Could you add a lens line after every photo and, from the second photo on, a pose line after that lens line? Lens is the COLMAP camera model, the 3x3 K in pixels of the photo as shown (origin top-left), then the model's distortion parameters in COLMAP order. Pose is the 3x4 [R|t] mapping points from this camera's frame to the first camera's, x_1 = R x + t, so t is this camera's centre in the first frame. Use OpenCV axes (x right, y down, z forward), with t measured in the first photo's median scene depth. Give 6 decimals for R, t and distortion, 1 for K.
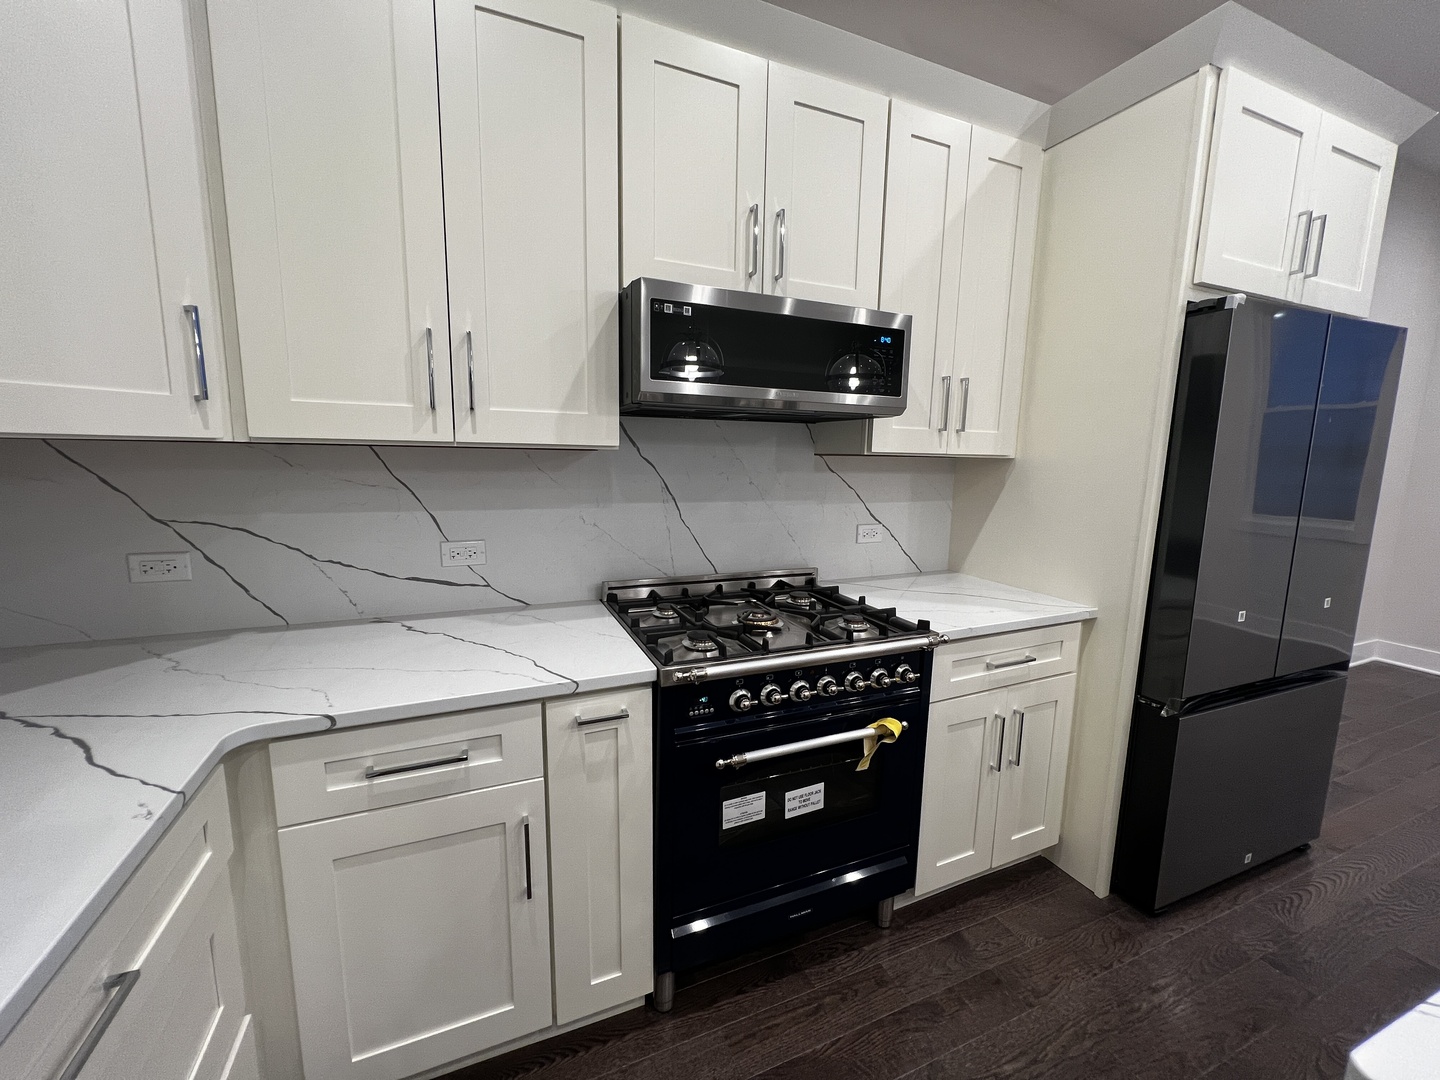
lens RADIAL K [[577.3, 0, 716.7], [0, 577.3, 537.1], [0, 0, 1]] dist [-0.001710, 0.000408]
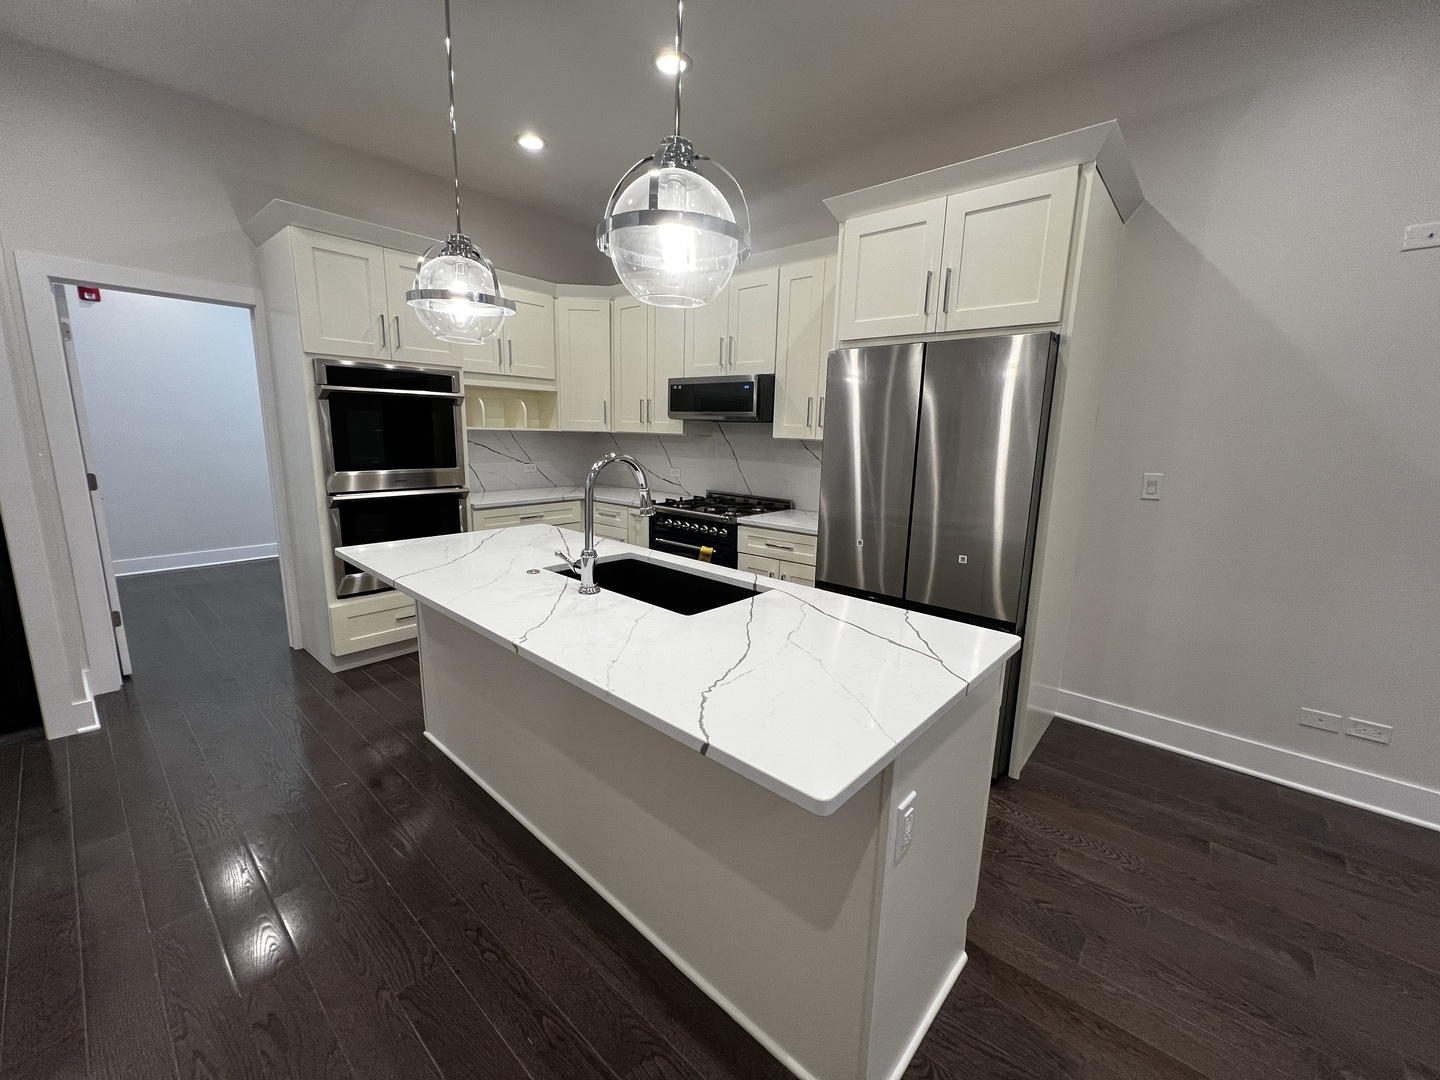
lens RADIAL K [[577.3, 0, 717.3], [0, 577.3, 537.6], [0, 0, 1]] dist [-0.001710, 0.000408]
pose [[0.435119, 0.159487, -0.886135, 2.463265], [-0.147905, 0.983478, 0.104380, 0.018103], [0.888142, 0.085646, 0.451519, -0.069666]]
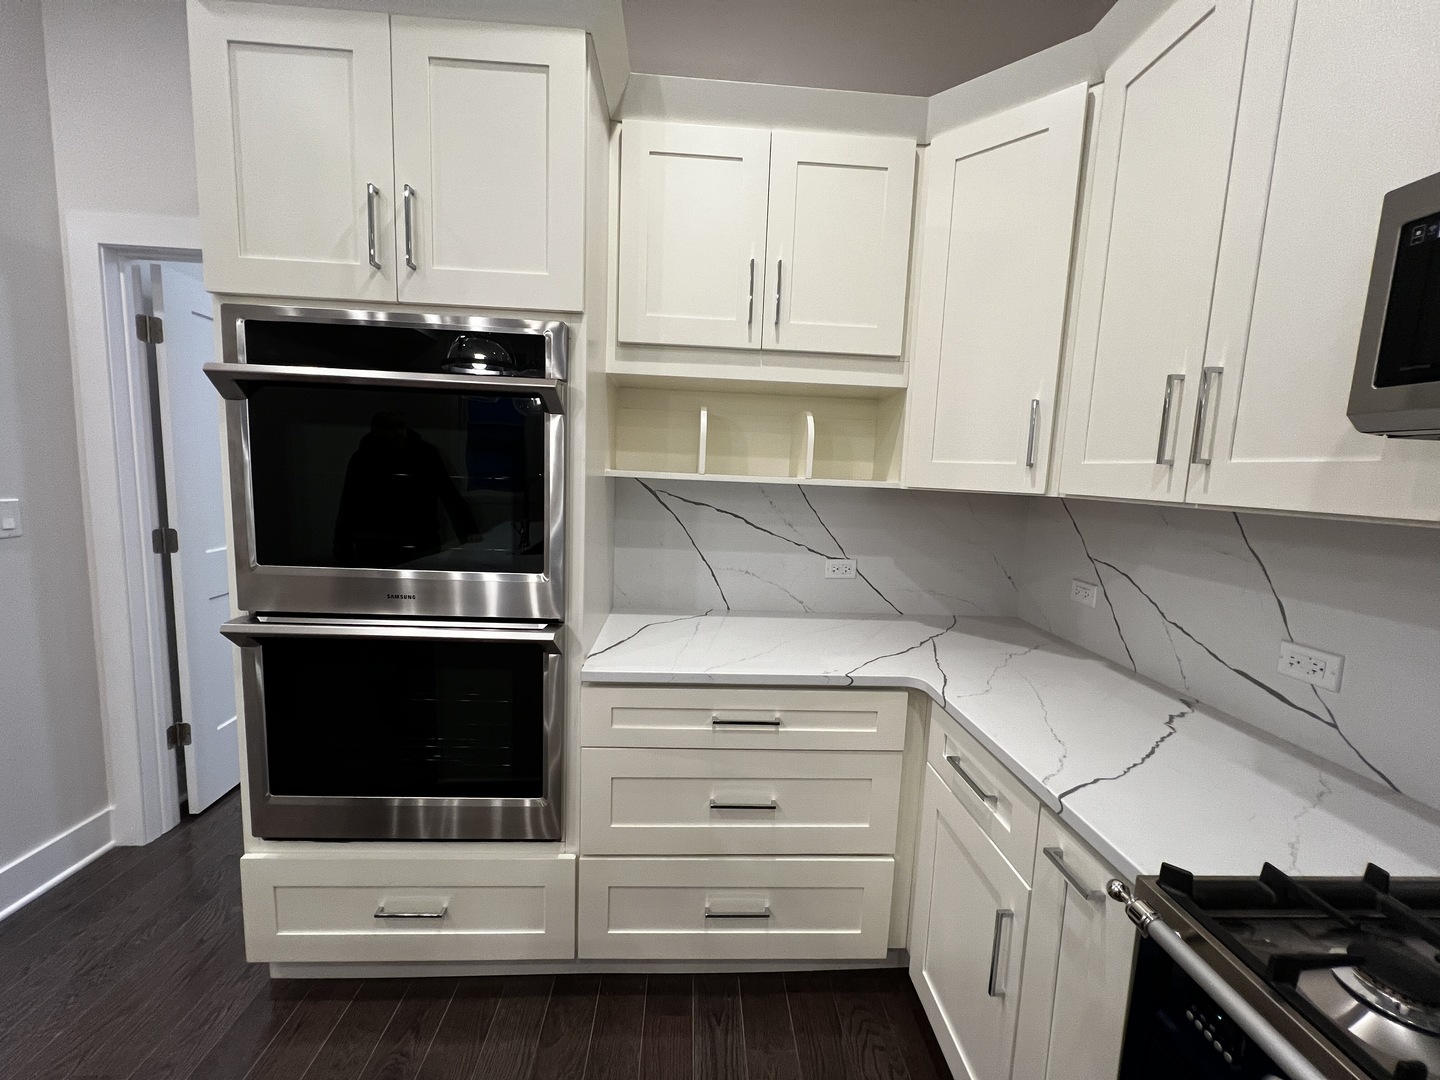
lens RADIAL K [[577.3, 0, 718.5], [0, 577.3, 538.9], [0, 0, 1]] dist [-0.001710, 0.000408]
pose [[-0.346646, 0.078742, -0.934685, 0.501695], [-0.182101, 0.971862, 0.149410, -0.105303], [0.920150, 0.221999, -0.322553, 0.599424]]
